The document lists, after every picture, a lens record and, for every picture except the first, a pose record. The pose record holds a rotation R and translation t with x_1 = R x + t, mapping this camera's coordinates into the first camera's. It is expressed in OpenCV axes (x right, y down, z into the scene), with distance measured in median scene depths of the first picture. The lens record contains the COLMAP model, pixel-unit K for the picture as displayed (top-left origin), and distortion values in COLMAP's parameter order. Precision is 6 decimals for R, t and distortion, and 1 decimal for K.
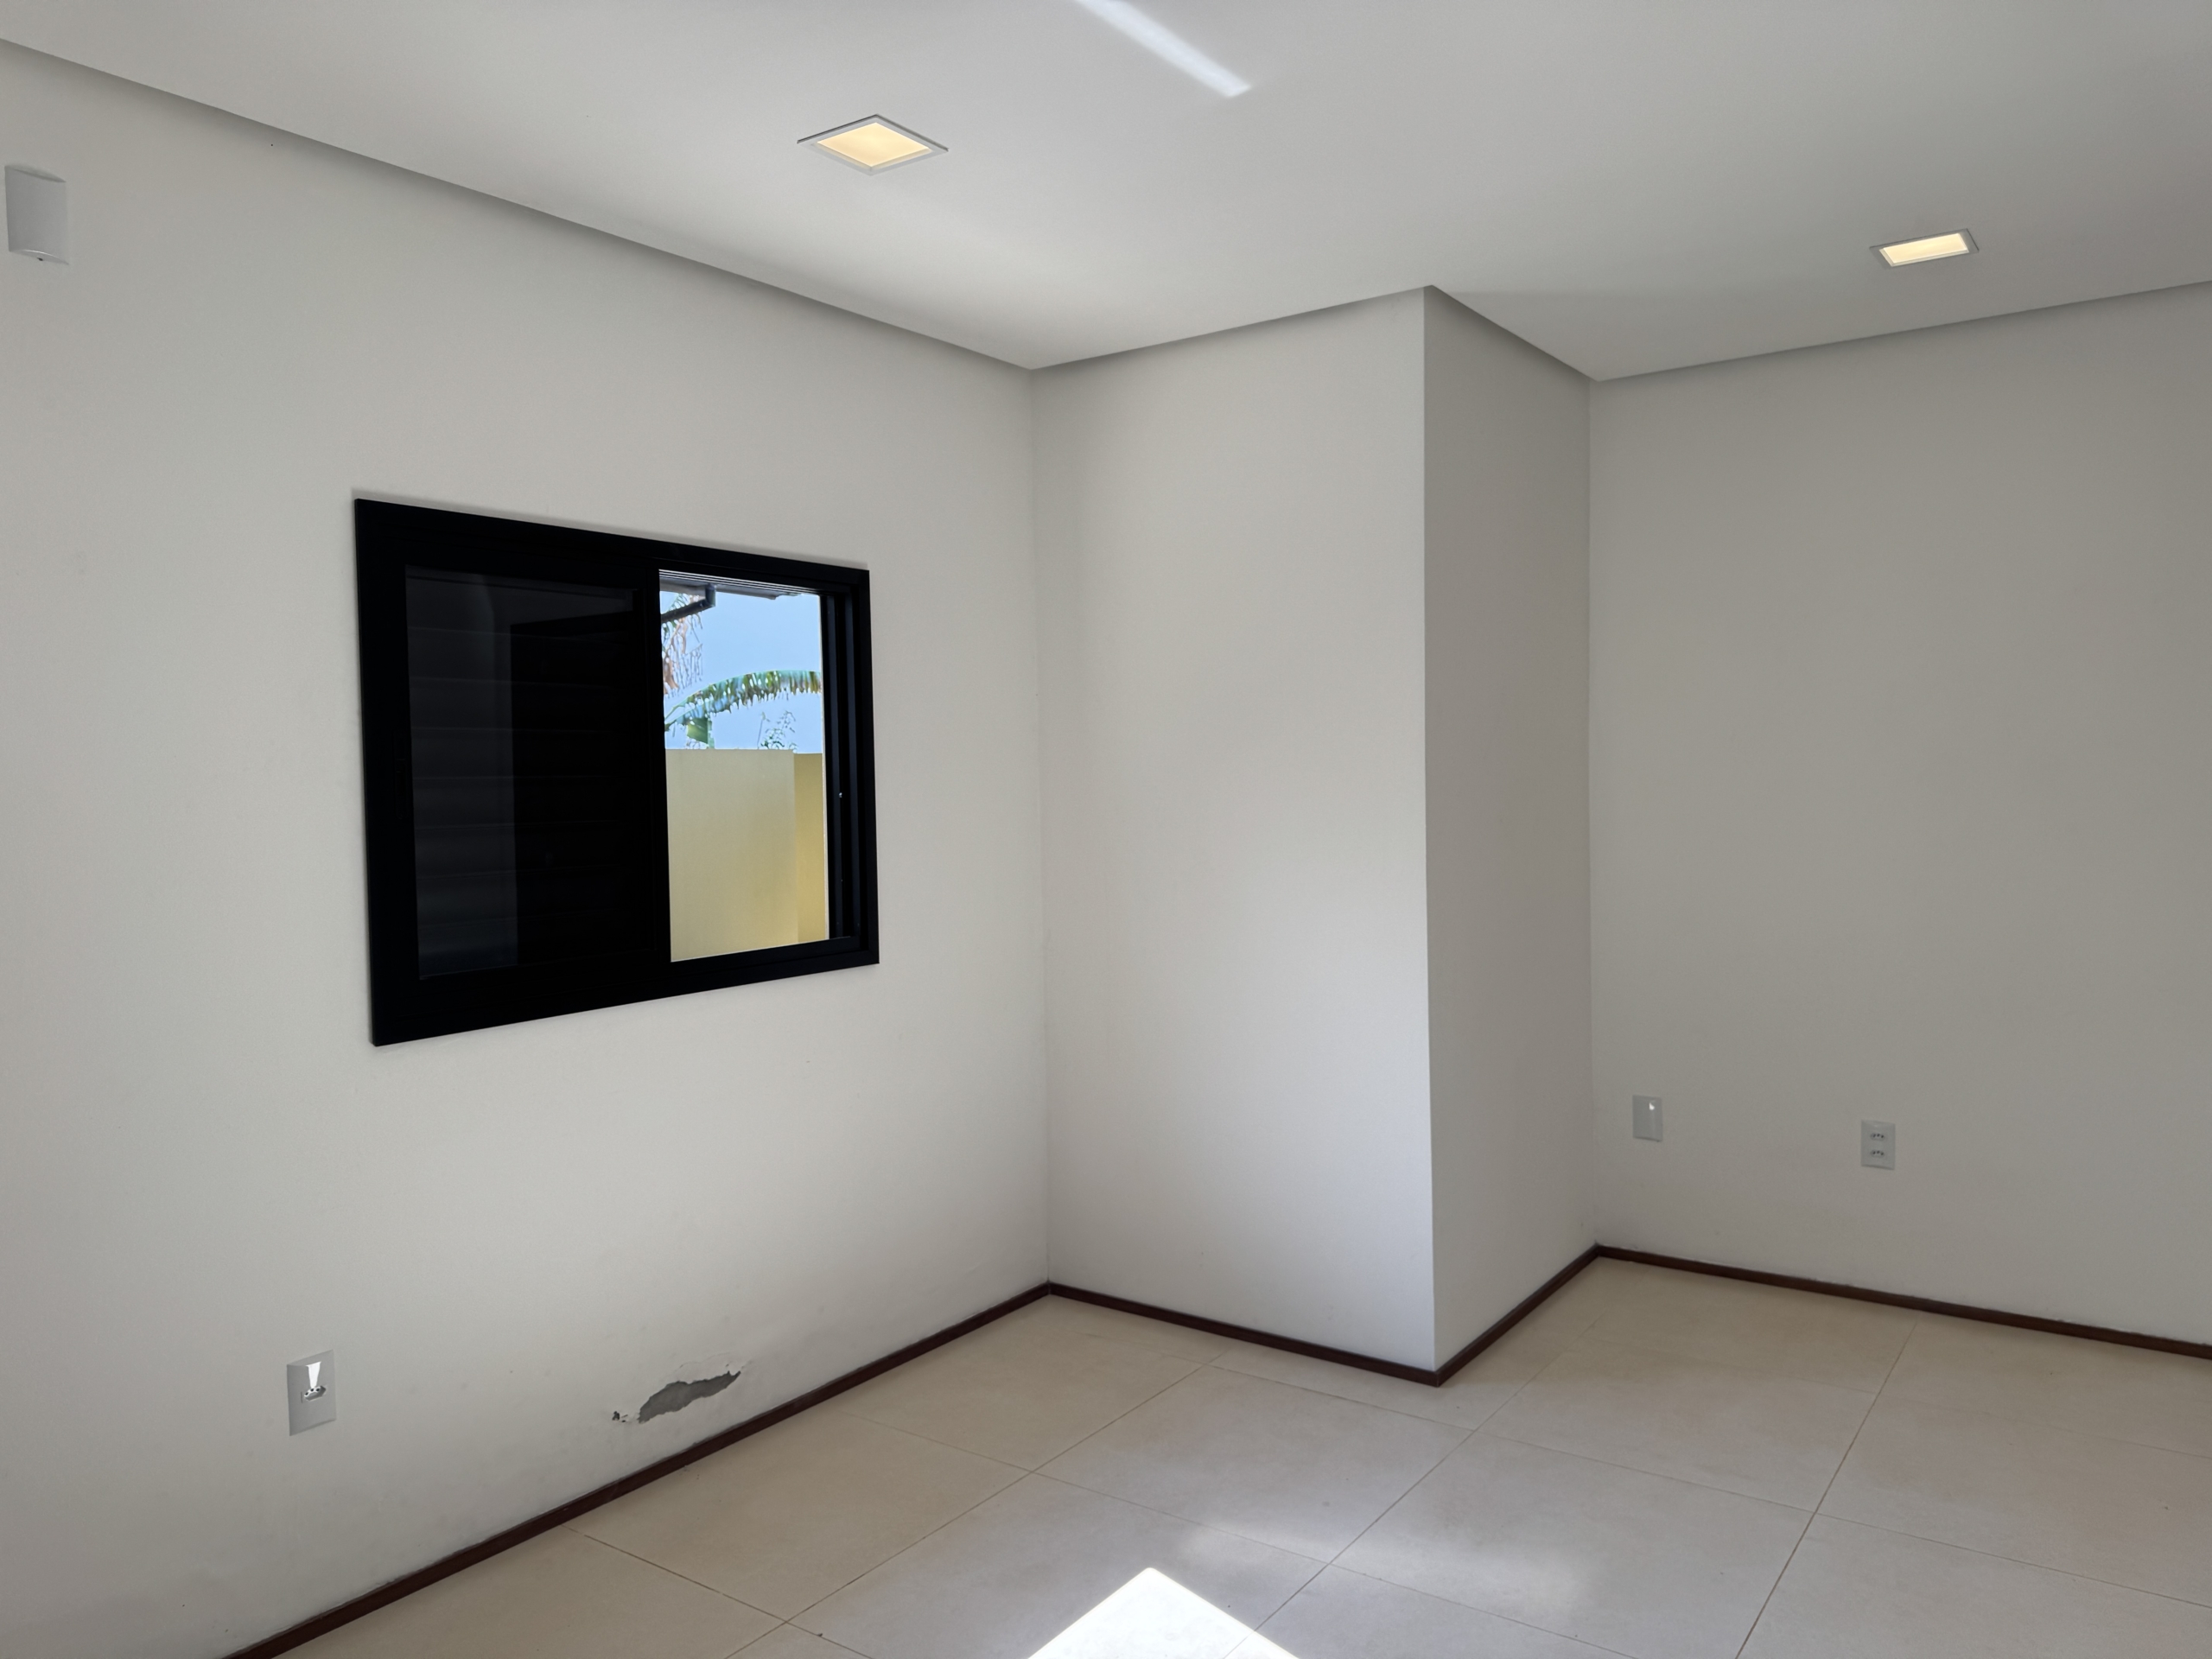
lens RADIAL K [[1562.4, 0, 1106.0], [0, 1562.4, 829.5], [0, 0, 1]] dist [0.041644, 0.001006]
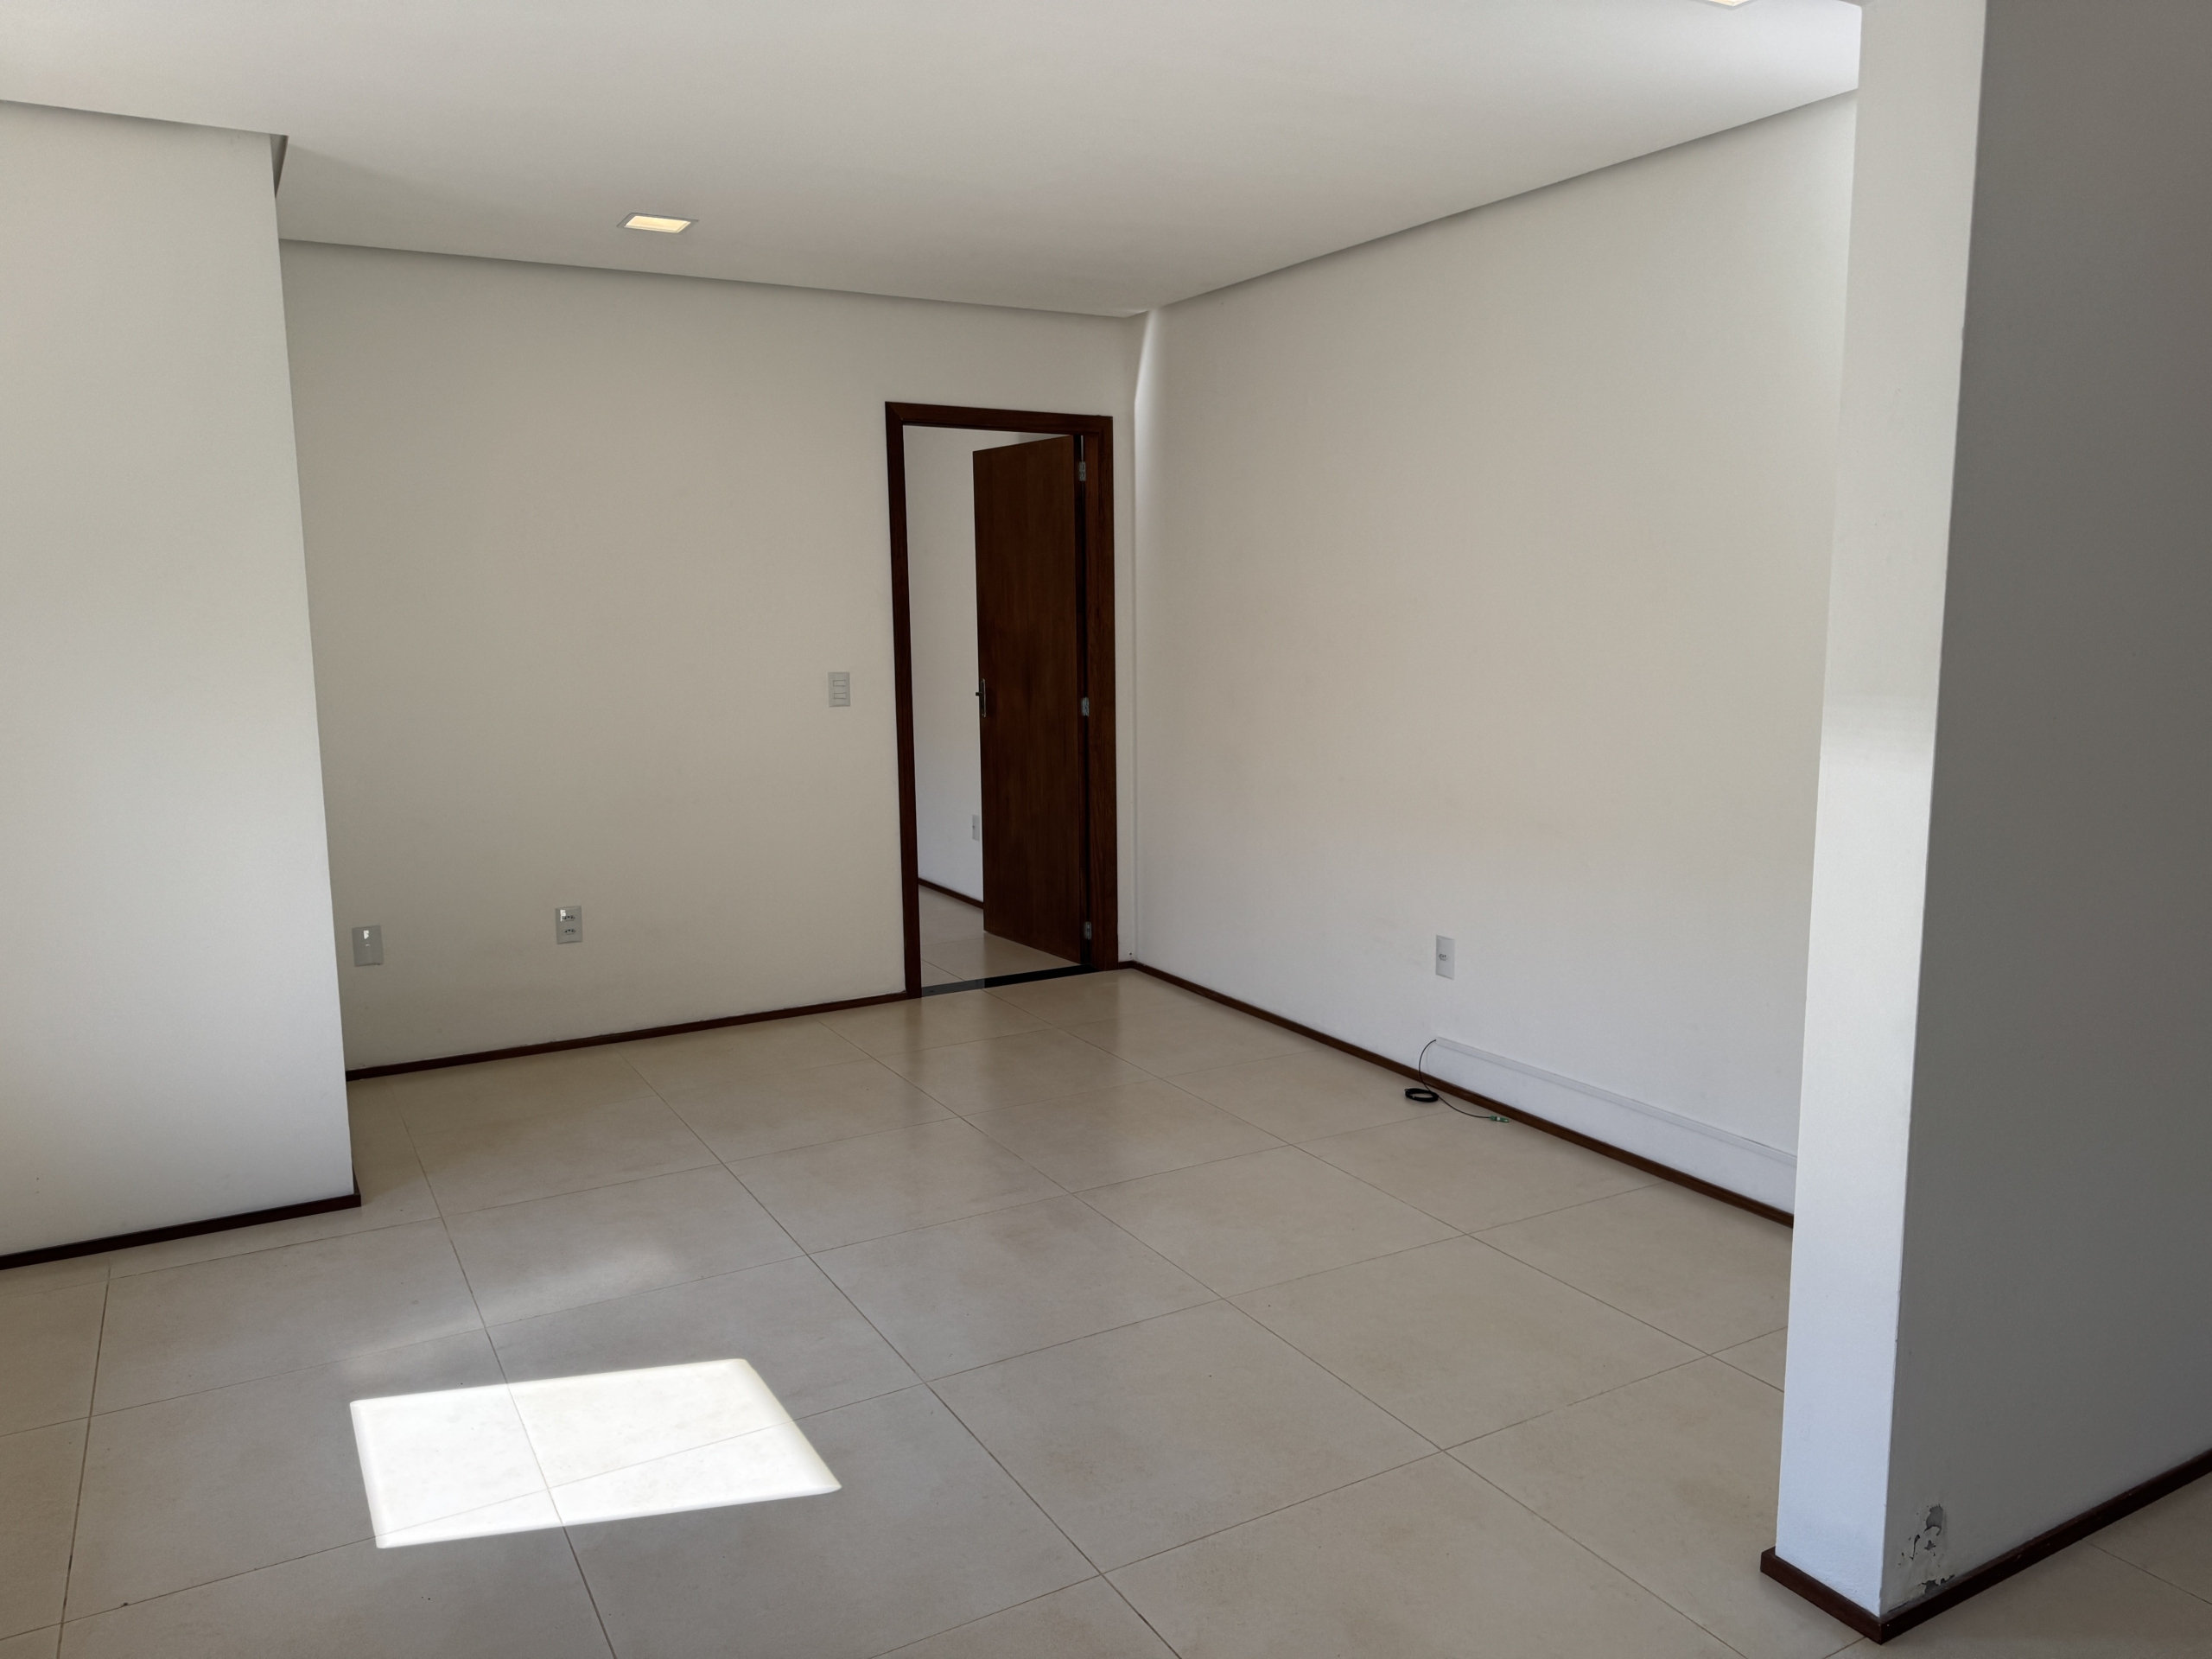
lens RADIAL K [[1544.8, 0, 1106.0], [0, 1544.8, 829.5], [0, 0, 1]] dist [0.037648, -0.057957]
pose [[0.429699, -0.118560, 0.895155, -0.488533], [0.033439, 0.992752, 0.115434, -0.004794], [-0.902353, -0.019669, 0.430550, 0.095804]]
